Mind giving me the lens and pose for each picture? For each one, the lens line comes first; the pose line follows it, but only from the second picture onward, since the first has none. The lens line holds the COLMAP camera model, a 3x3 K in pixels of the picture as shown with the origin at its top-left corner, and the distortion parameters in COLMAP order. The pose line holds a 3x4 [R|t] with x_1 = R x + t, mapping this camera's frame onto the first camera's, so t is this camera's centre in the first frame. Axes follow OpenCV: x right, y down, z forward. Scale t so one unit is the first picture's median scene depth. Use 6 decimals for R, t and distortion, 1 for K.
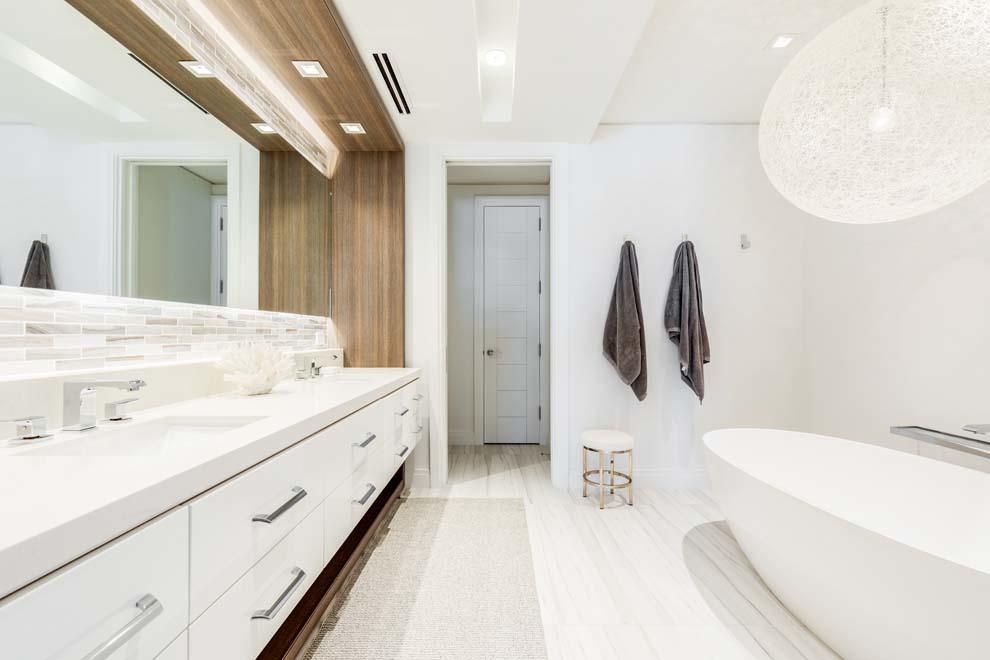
lens RADIAL K [[442.5, 0, 495.0], [0, 442.5, 330.0], [0, 0, 1]] dist [0.001973, 0.000486]
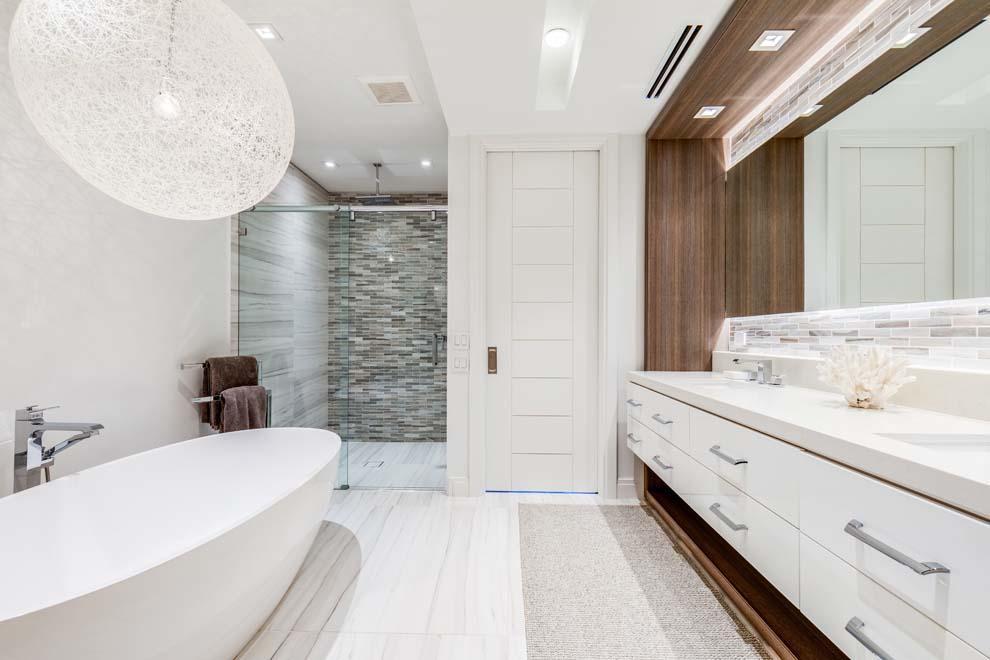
lens RADIAL K [[442.5, 0, 495.0], [0, 442.5, 330.0], [0, 0, 1]] dist [0.001973, 0.000486]
pose [[-0.999755, -0.006474, 0.021154, 0.169095], [-0.006922, 0.999753, -0.021137, 0.022913], [-0.021012, -0.021278, -0.999553, 2.070092]]
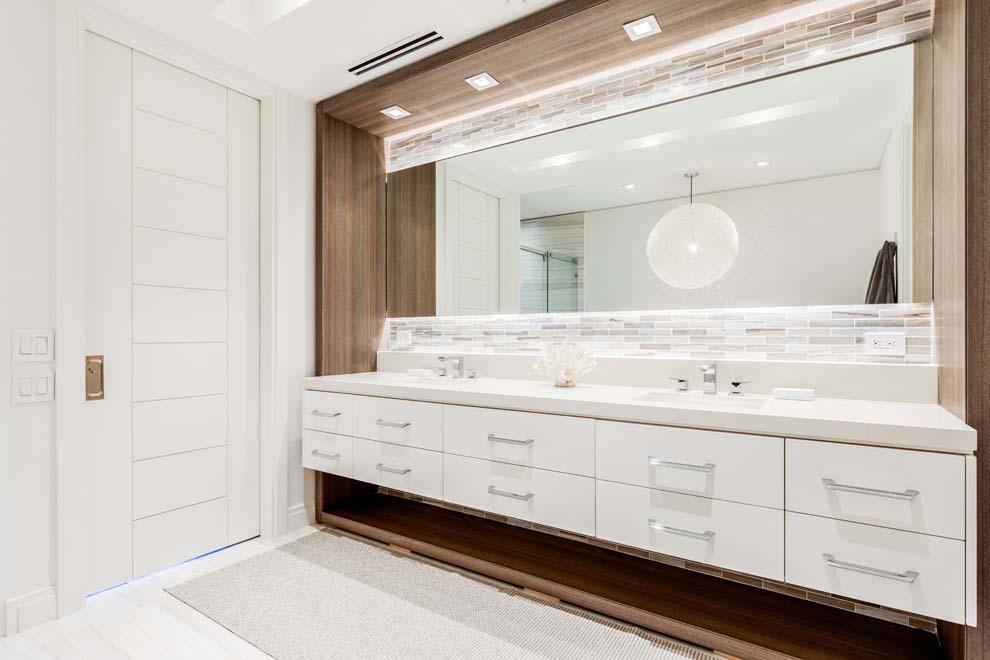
lens RADIAL K [[497.8, 0, 497.2], [0, 497.8, 331.5], [0, 0, 1]] dist [-0.000563, -0.000128]
pose [[-0.544262, -0.008530, -0.838872, 0.748243], [0.007261, 0.999863, -0.014878, 0.019556], [0.838884, -0.014188, -0.544125, 1.744441]]
